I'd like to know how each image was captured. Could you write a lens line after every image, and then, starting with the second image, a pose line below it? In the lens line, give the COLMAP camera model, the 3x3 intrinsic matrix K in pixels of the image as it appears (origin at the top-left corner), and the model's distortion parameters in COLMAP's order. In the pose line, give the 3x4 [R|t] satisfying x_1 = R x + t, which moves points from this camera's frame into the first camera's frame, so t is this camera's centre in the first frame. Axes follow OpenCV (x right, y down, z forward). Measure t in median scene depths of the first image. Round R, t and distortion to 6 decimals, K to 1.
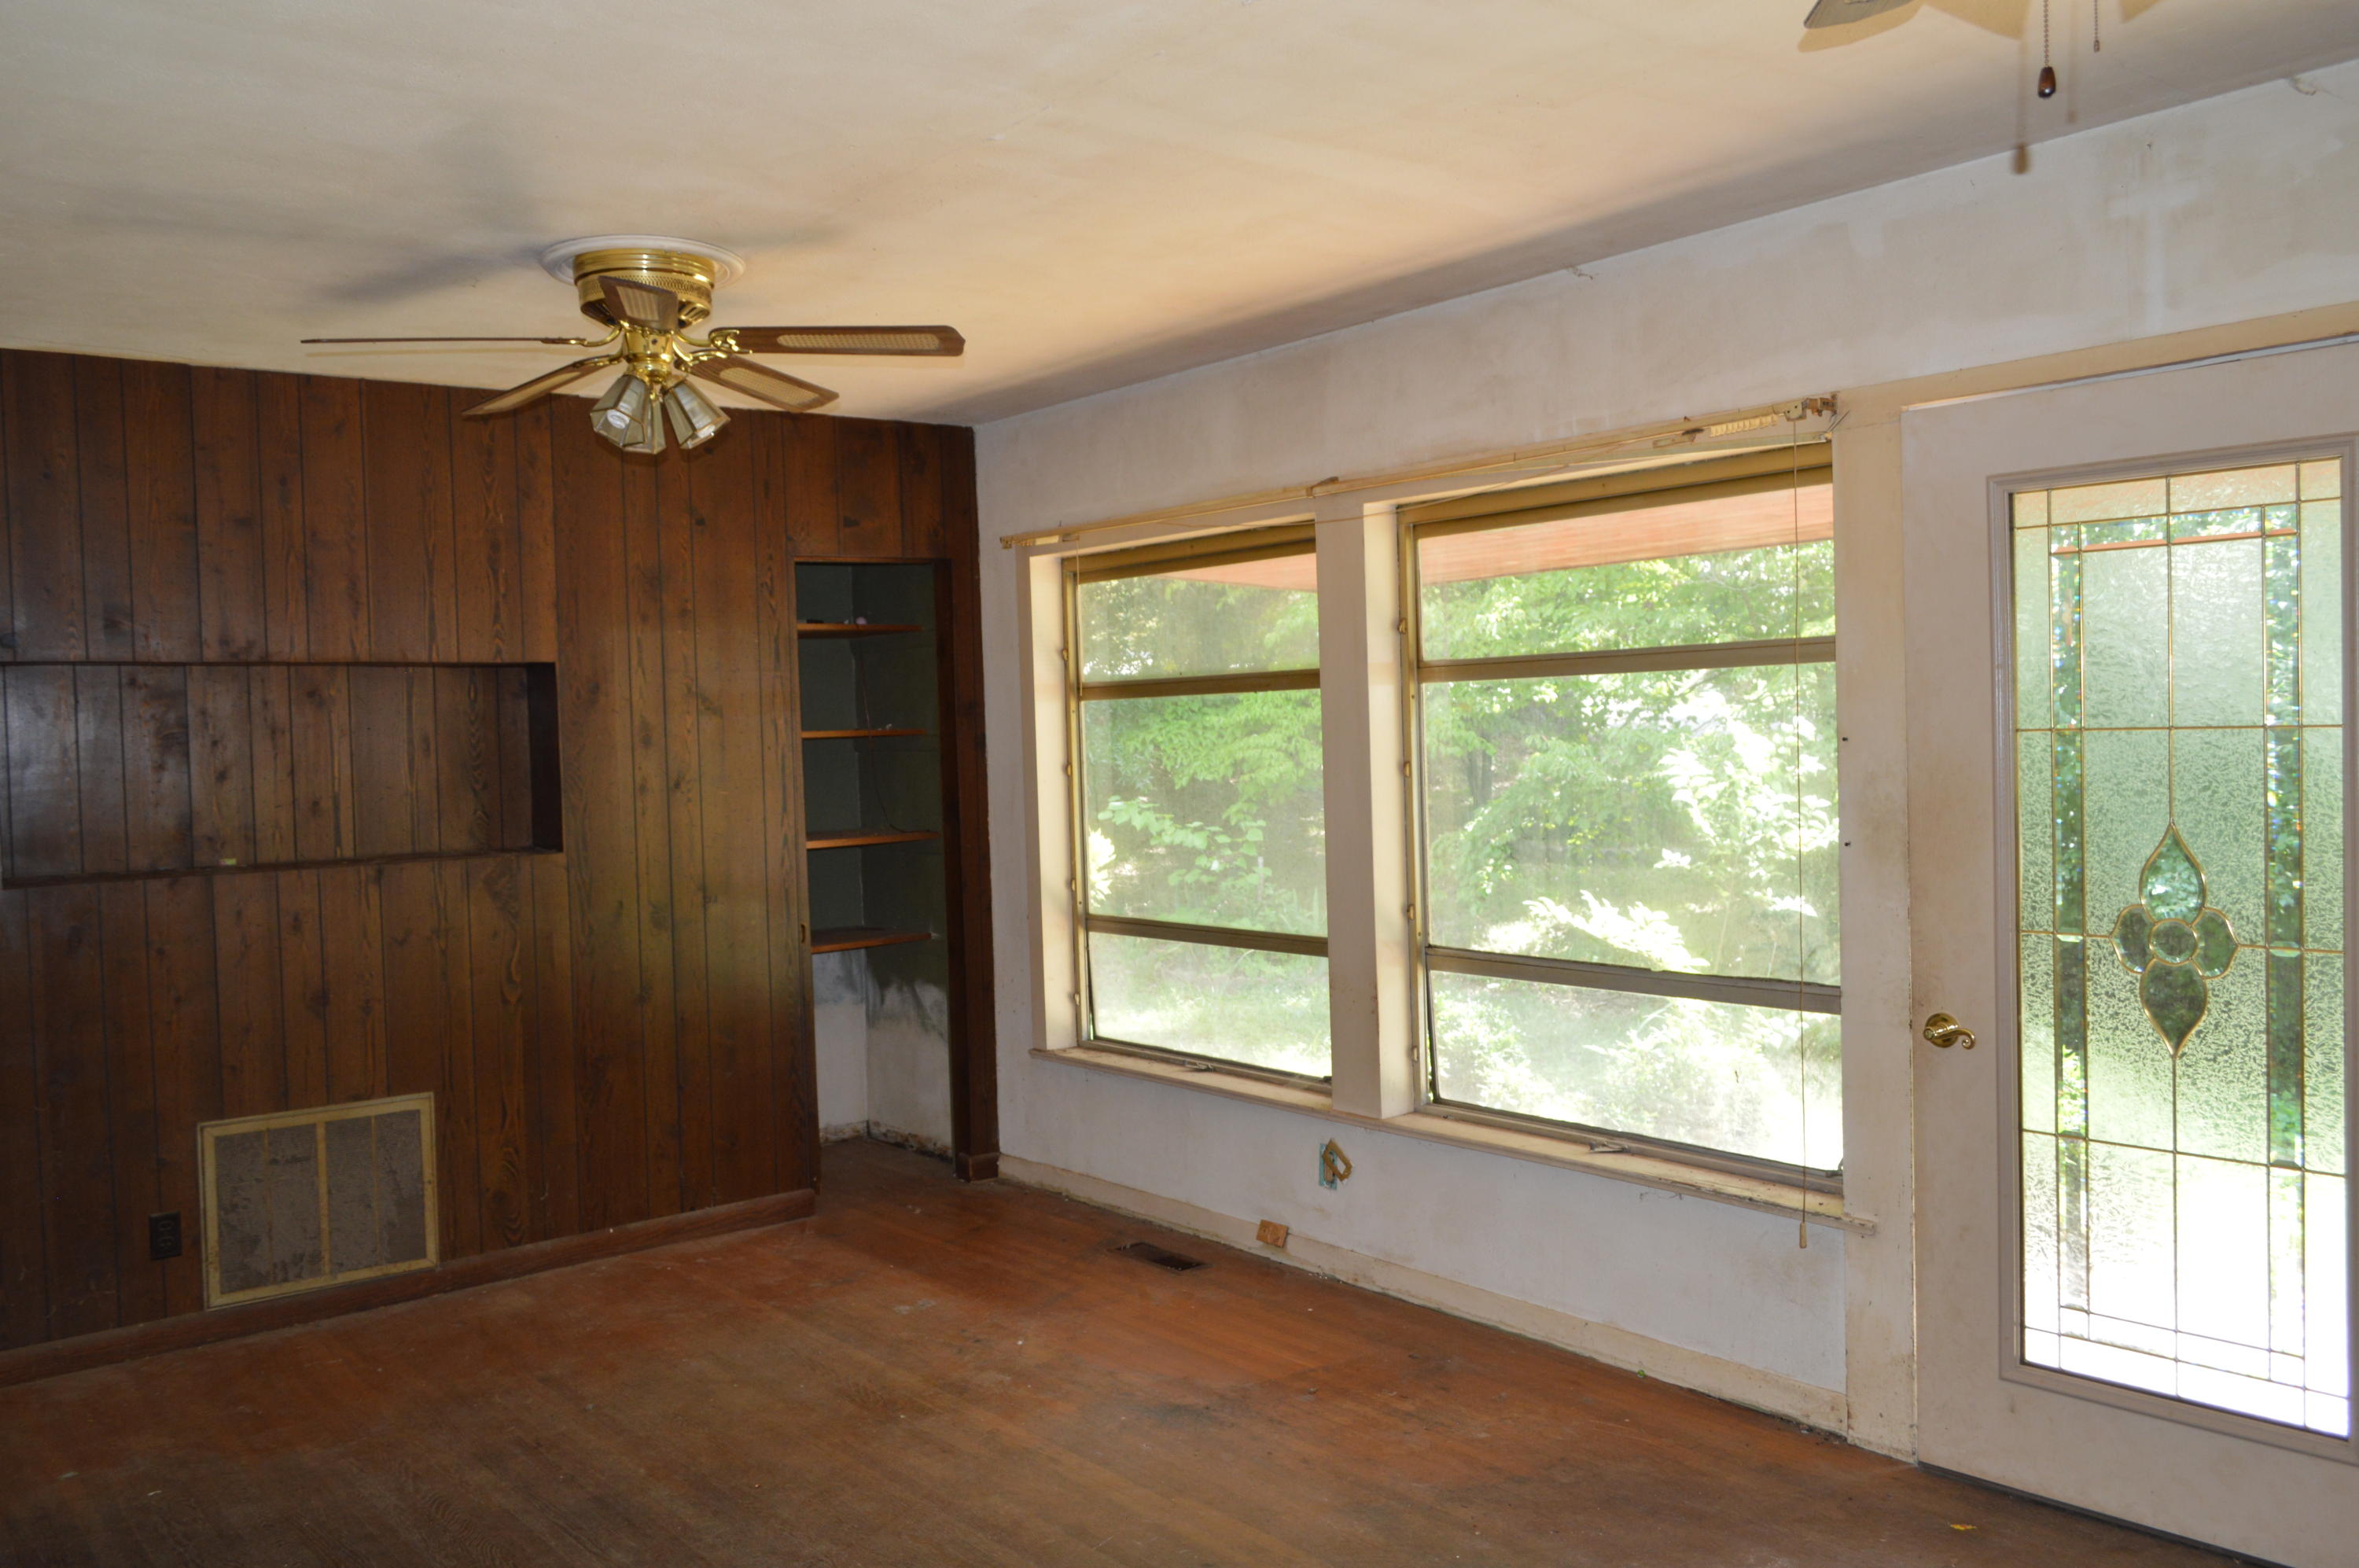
lens RADIAL K [[1660.1, 0, 1182.2], [0, 1660.1, 770.3], [0, 0, 1]] dist [-0.001003, 0.000388]
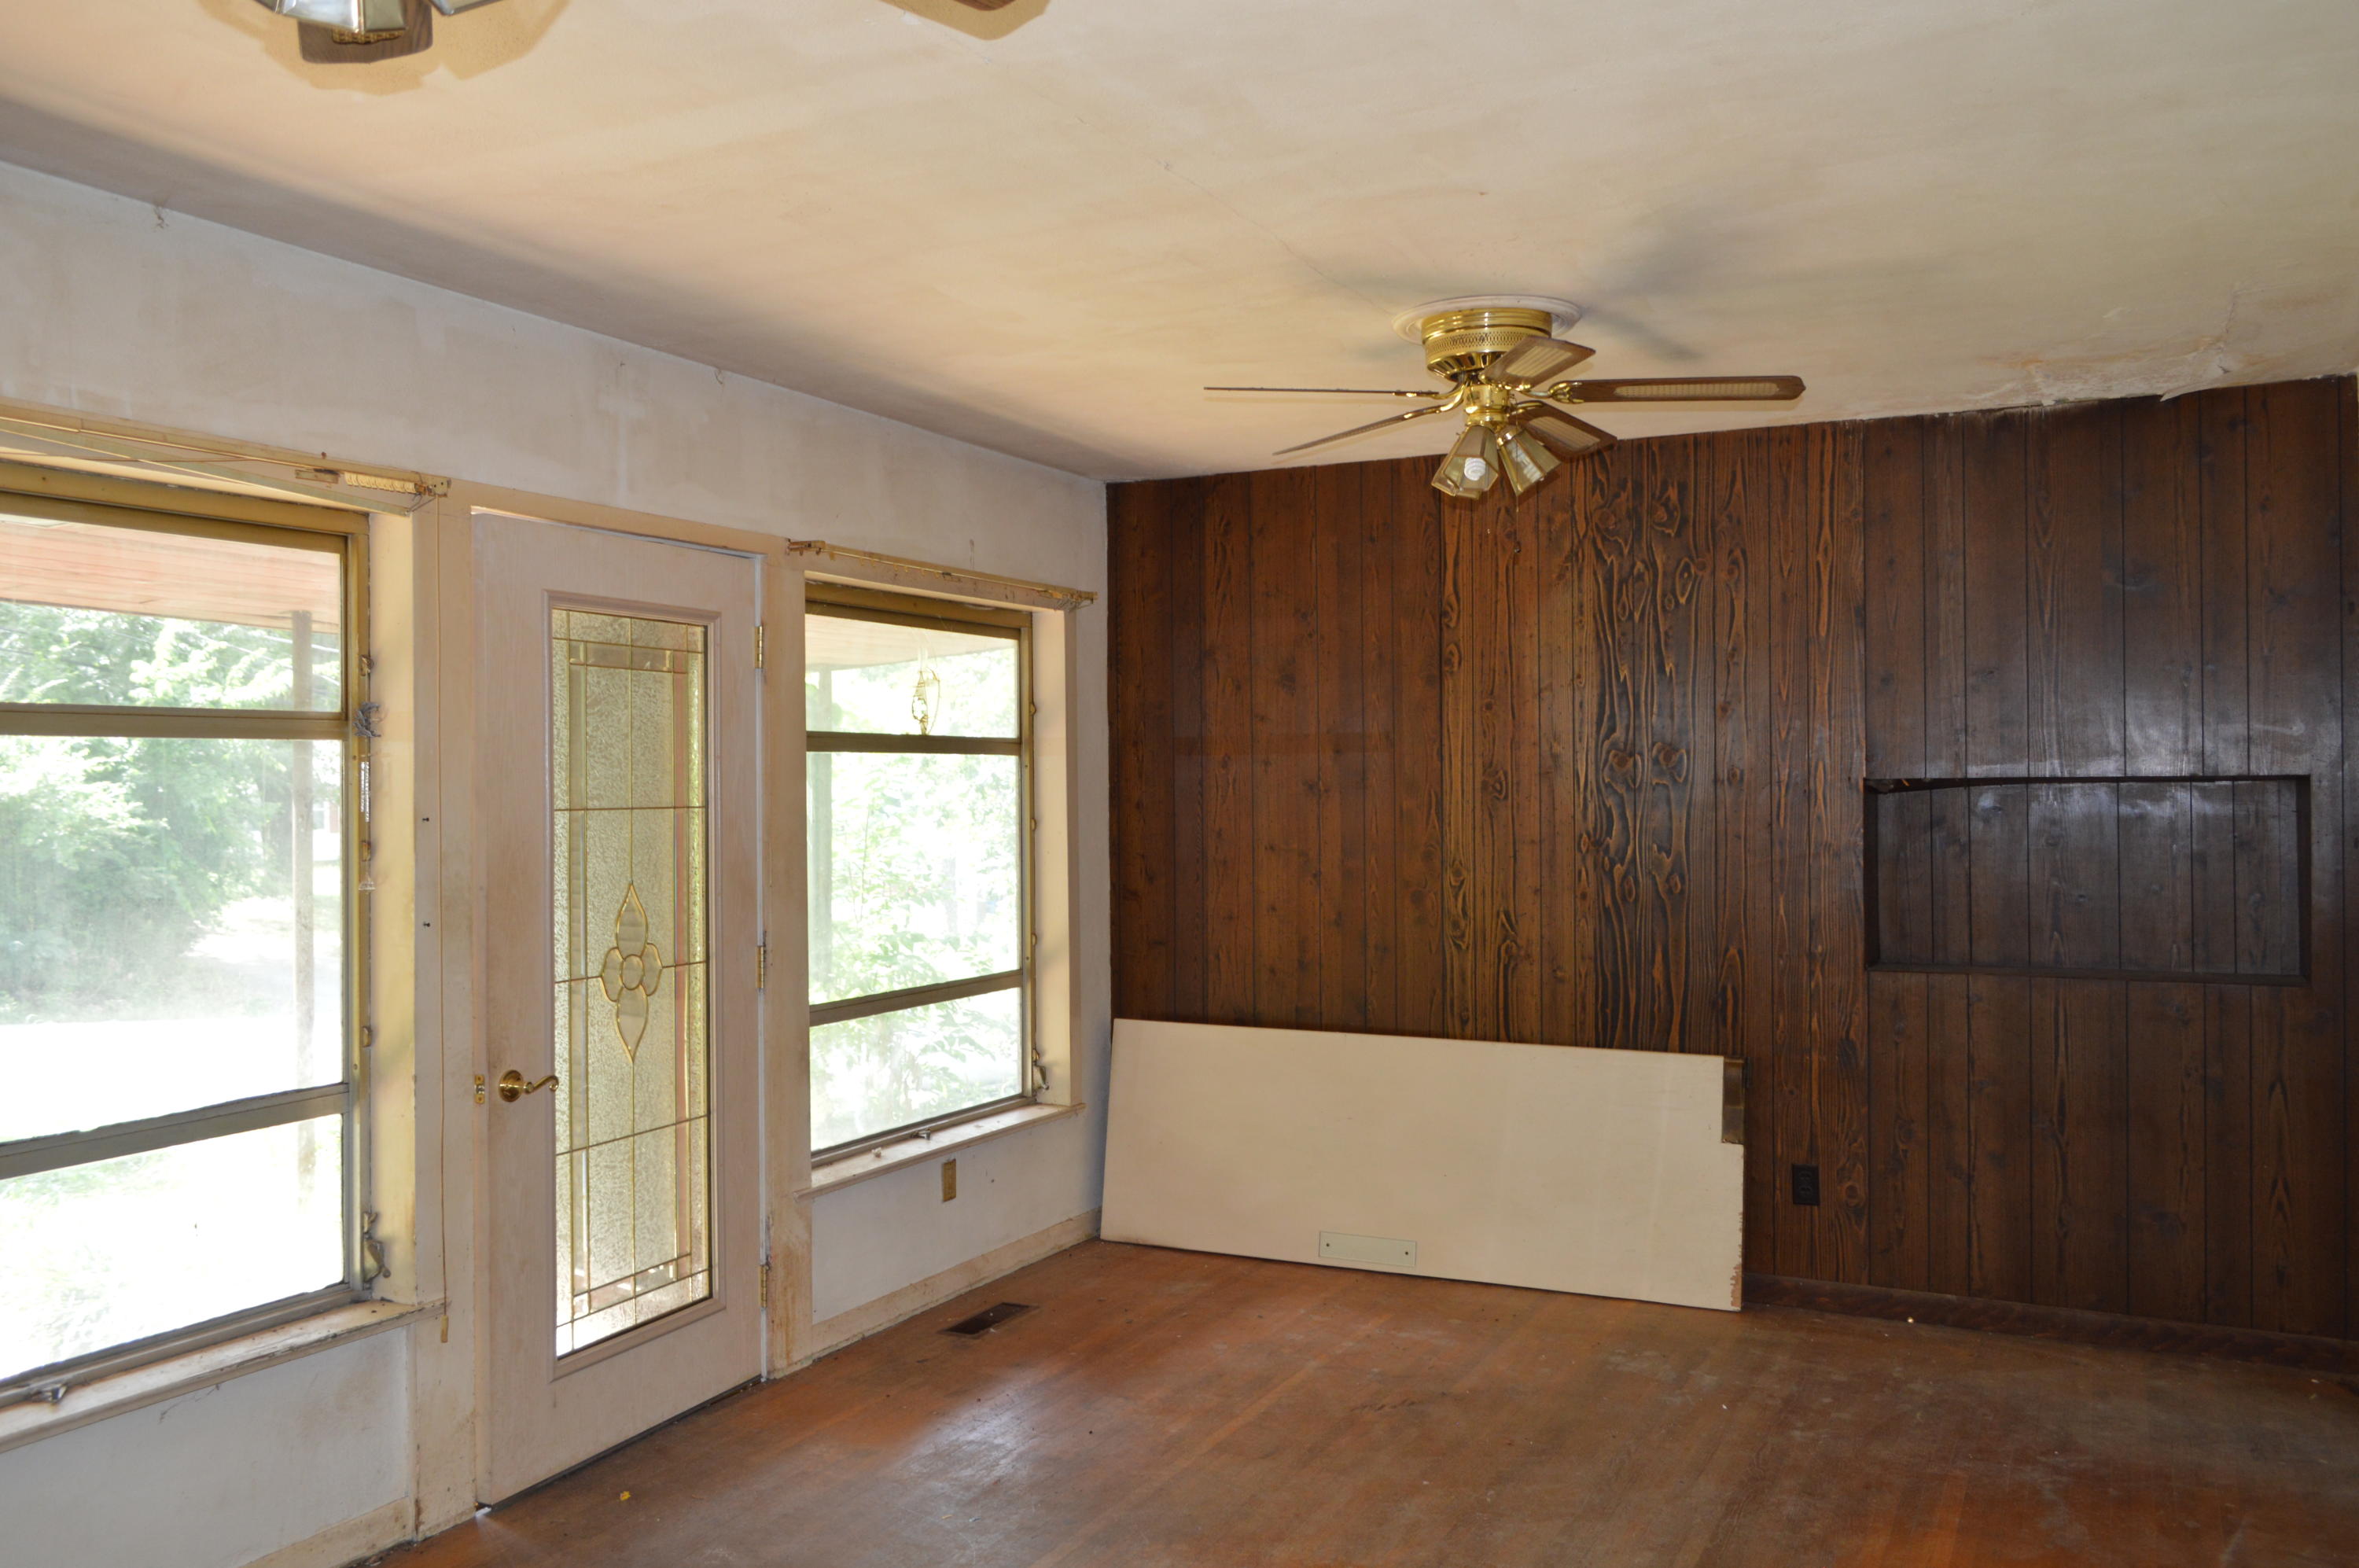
lens RADIAL K [[1836.8, 0, 1169.6], [0, 1836.8, 797.3], [0, 0, 1]] dist [-0.004795, -0.002436]
pose [[-0.338803, 0.034276, 0.940233, -0.772865], [0.049214, 0.998614, -0.018671, 0.010713], [-0.939569, 0.039947, -0.340020, 0.931719]]
